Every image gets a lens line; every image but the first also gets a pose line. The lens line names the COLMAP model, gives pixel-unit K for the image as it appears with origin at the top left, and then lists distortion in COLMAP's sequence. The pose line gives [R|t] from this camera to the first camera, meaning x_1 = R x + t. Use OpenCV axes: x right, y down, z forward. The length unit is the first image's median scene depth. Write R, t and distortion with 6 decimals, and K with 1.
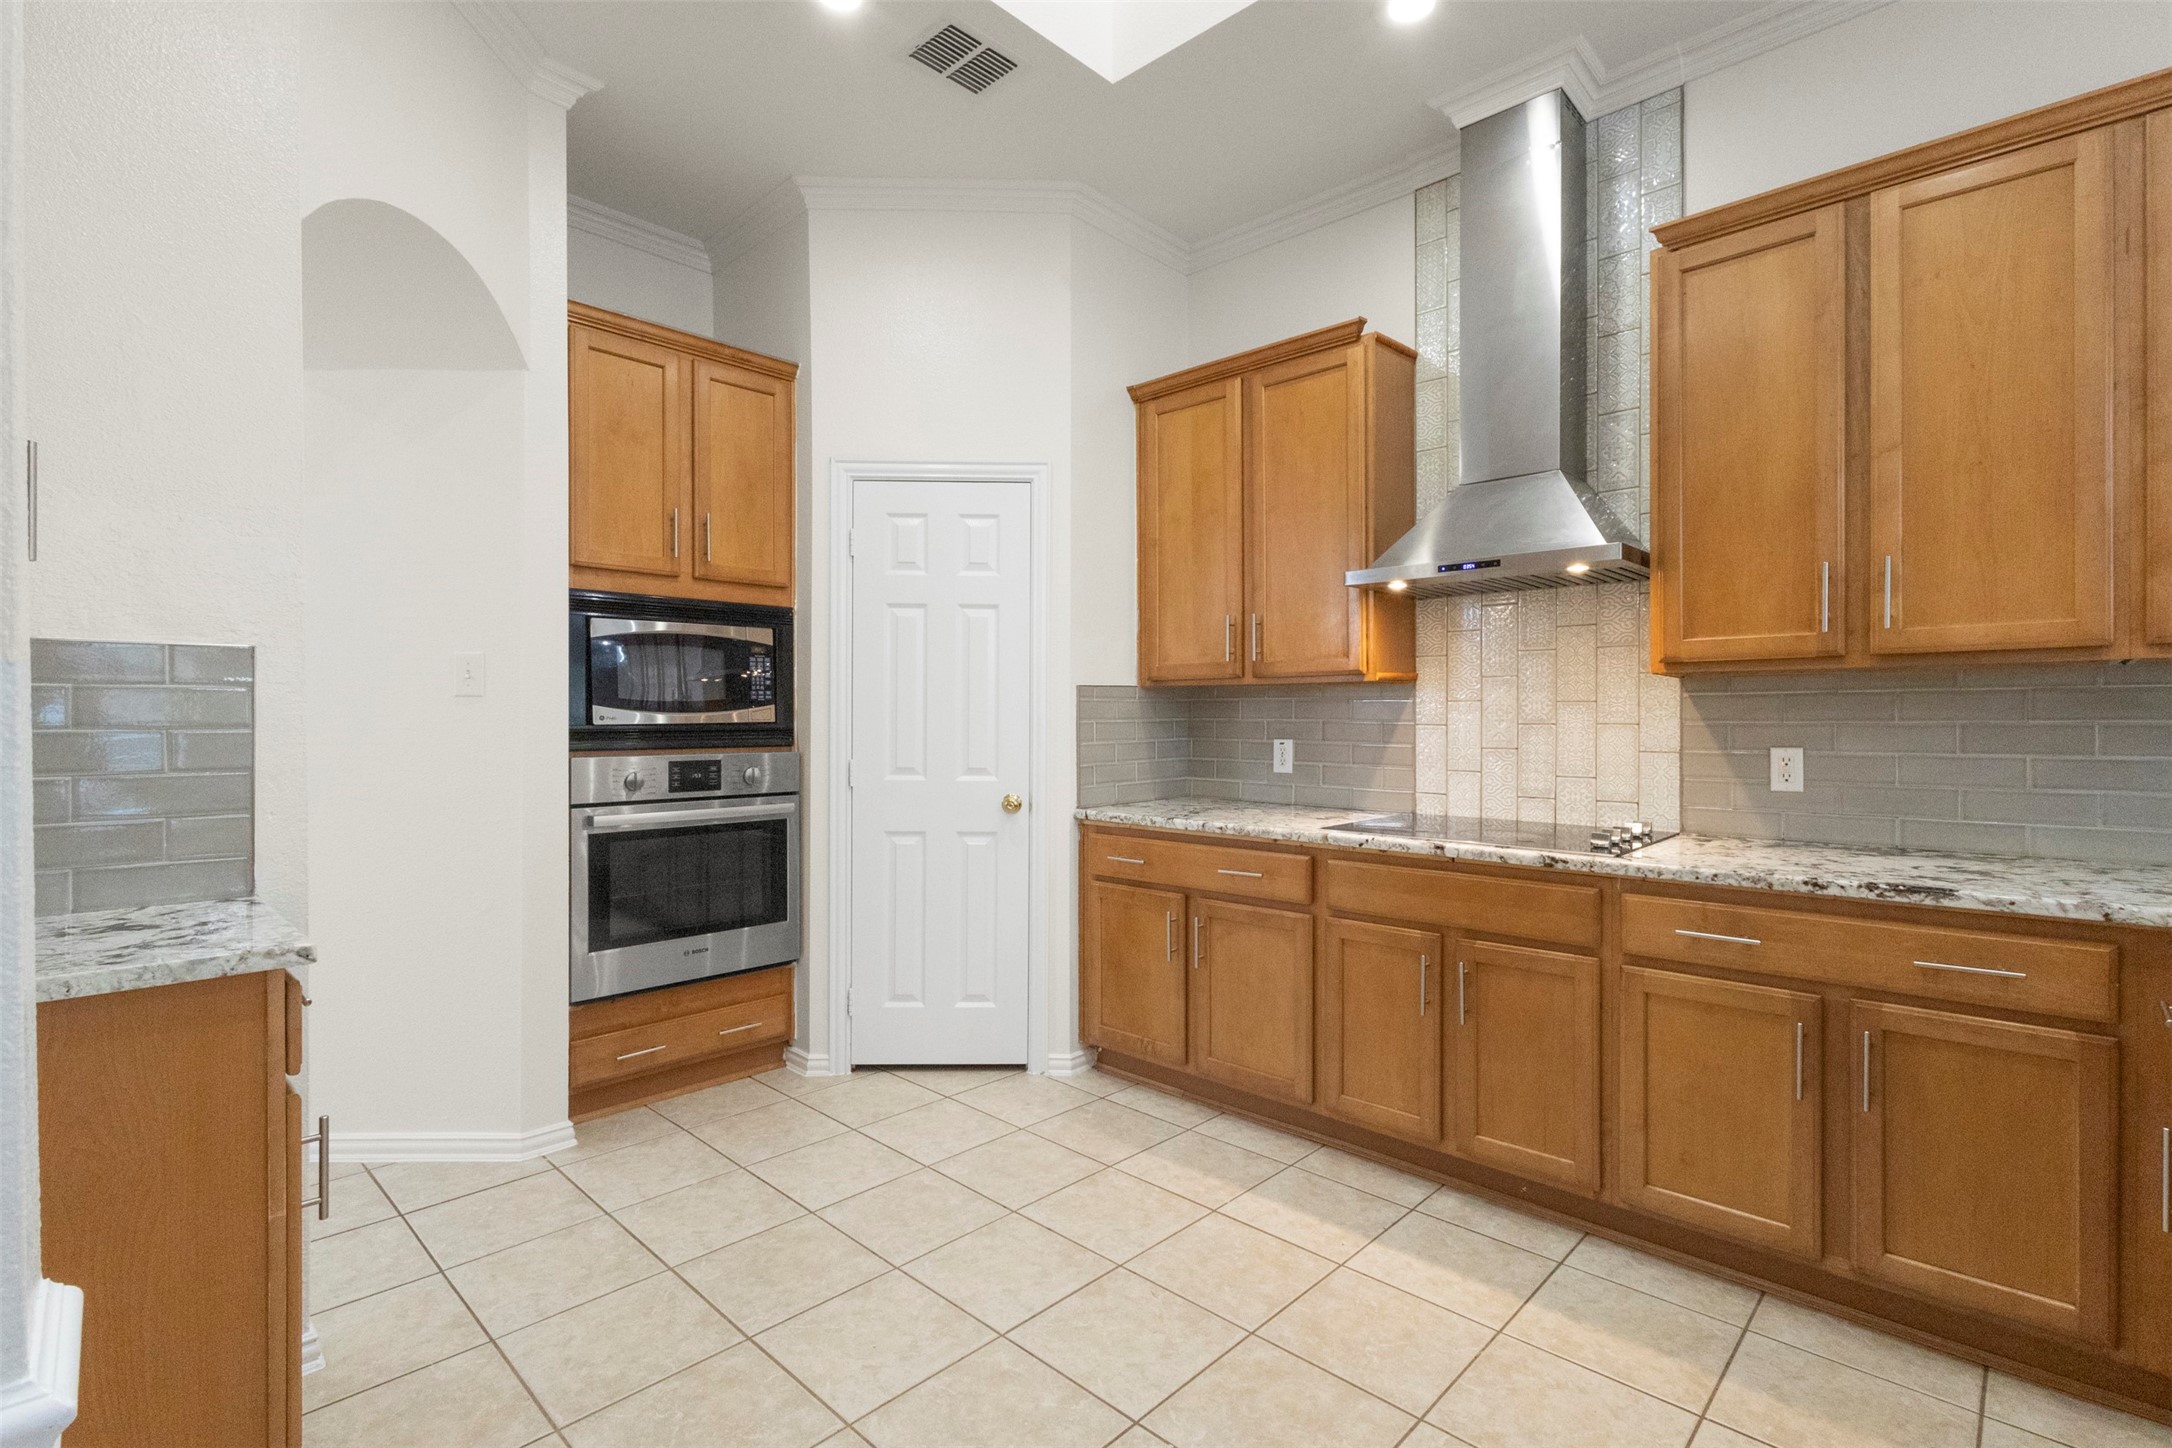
lens RADIAL K [[1000.6, 0, 1081.4], [0, 1000.6, 717.6], [0, 0, 1]] dist [0.001300, 0.000870]
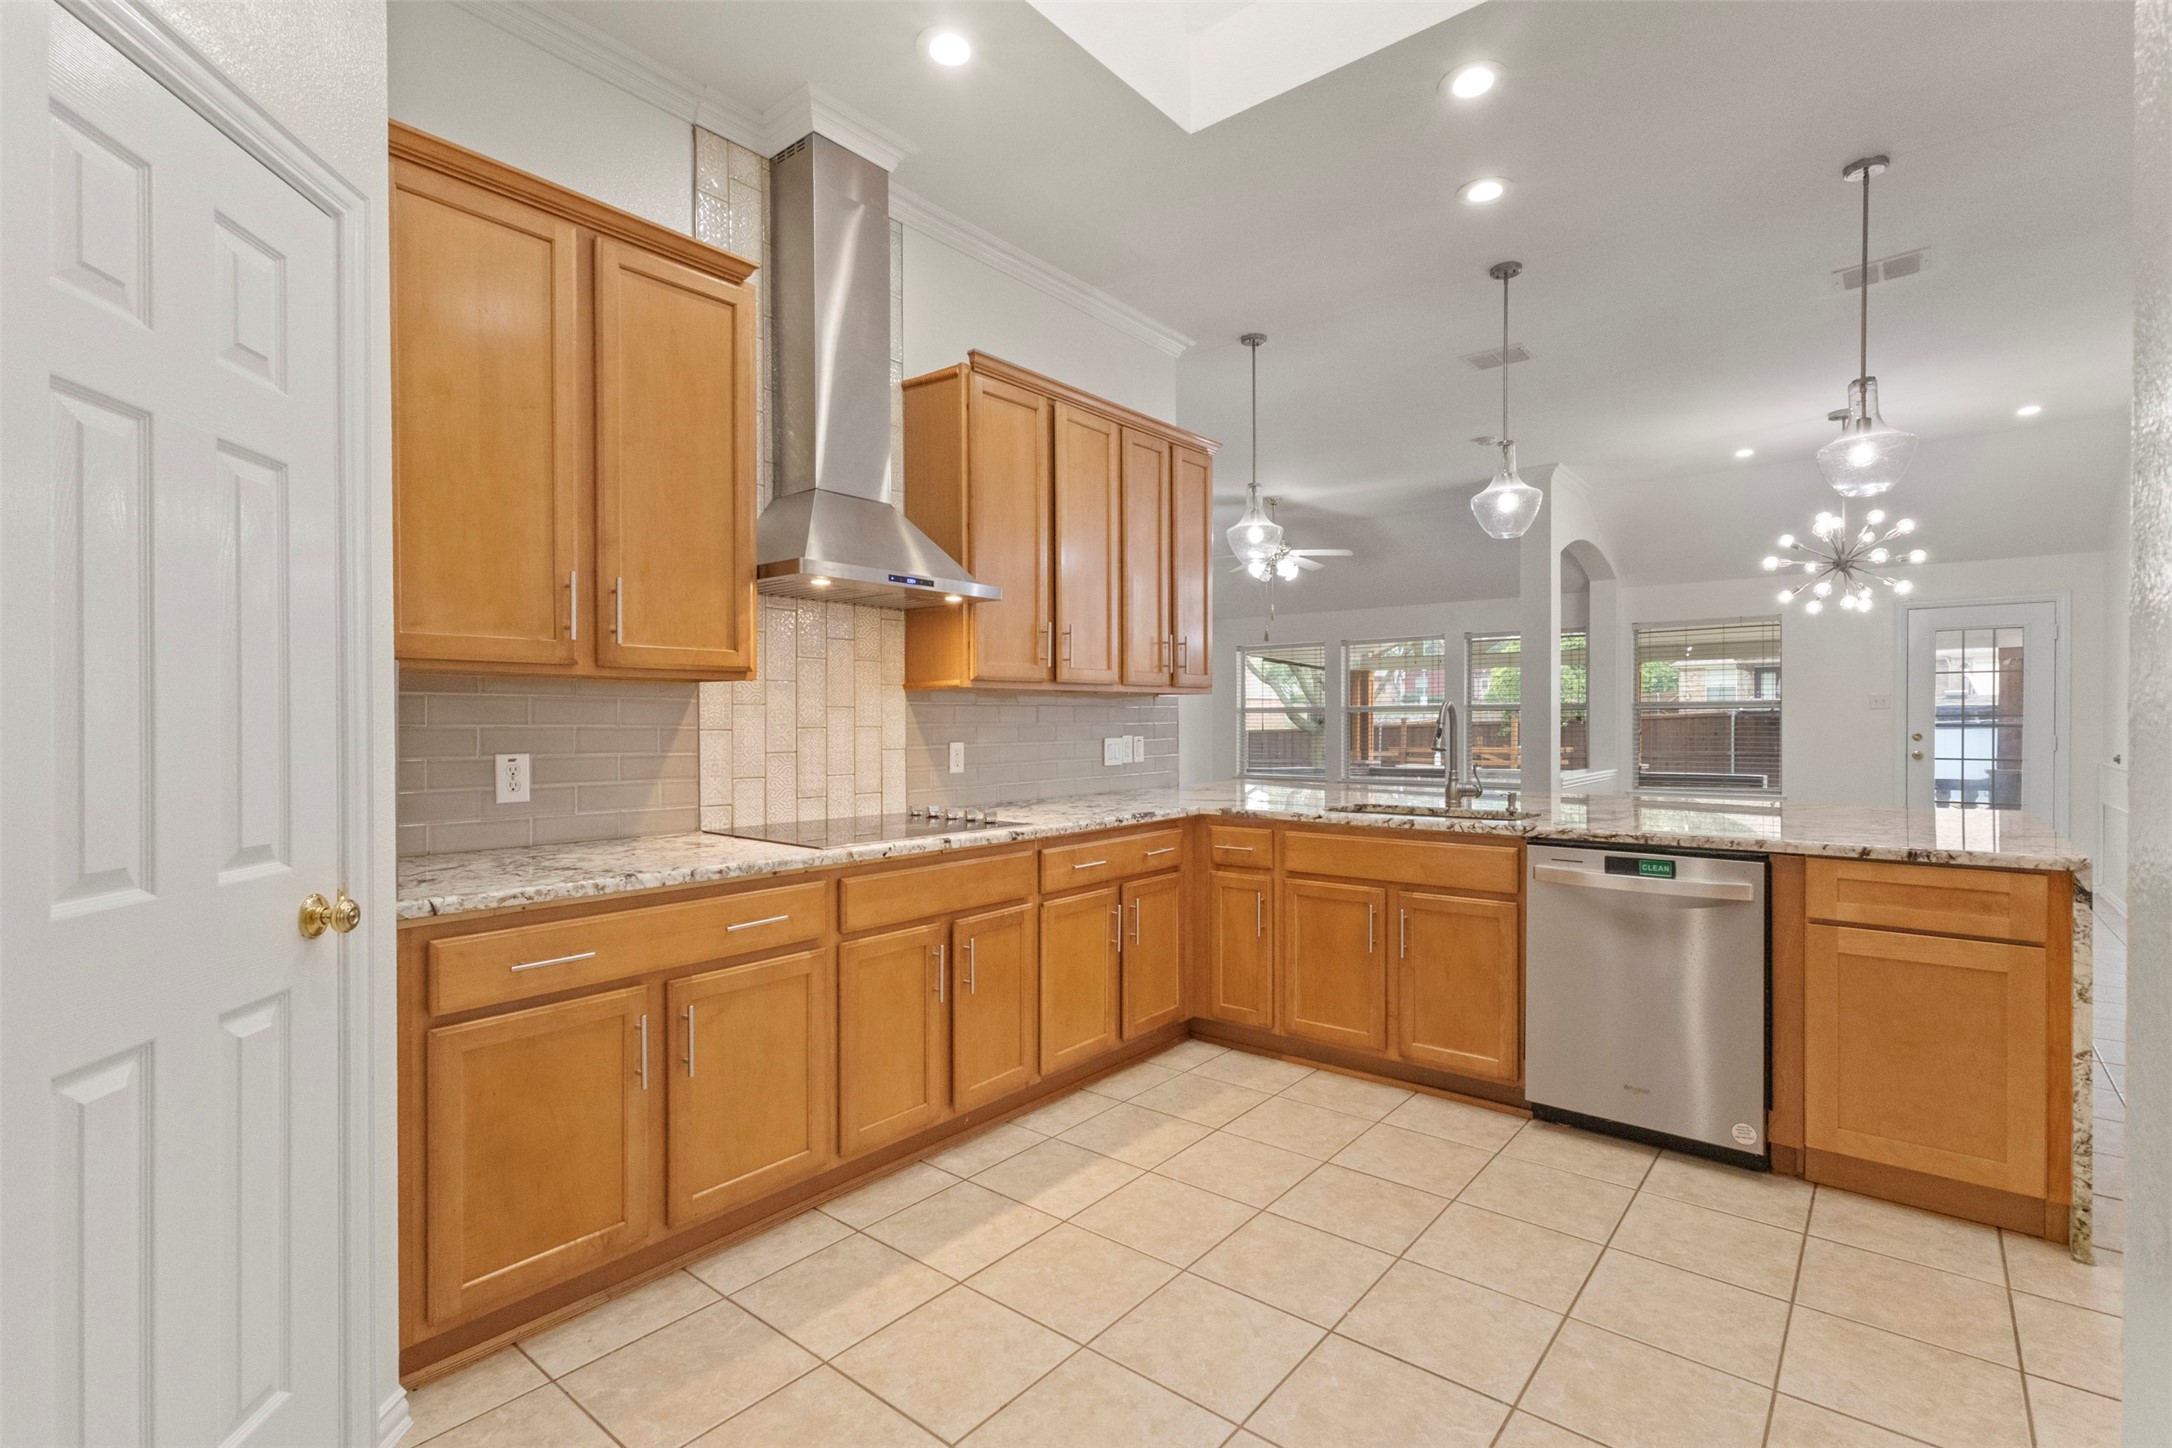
lens RADIAL K [[1000.6, 0, 1080.8], [0, 1000.6, 720.4], [0, 0, 1]] dist [0.001300, 0.000870]
pose [[-0.076639, -0.000373, 0.997059, -0.681437], [0.001924, 0.999998, 0.000522, -0.001711], [-0.997057, 0.001958, -0.076638, 0.870215]]
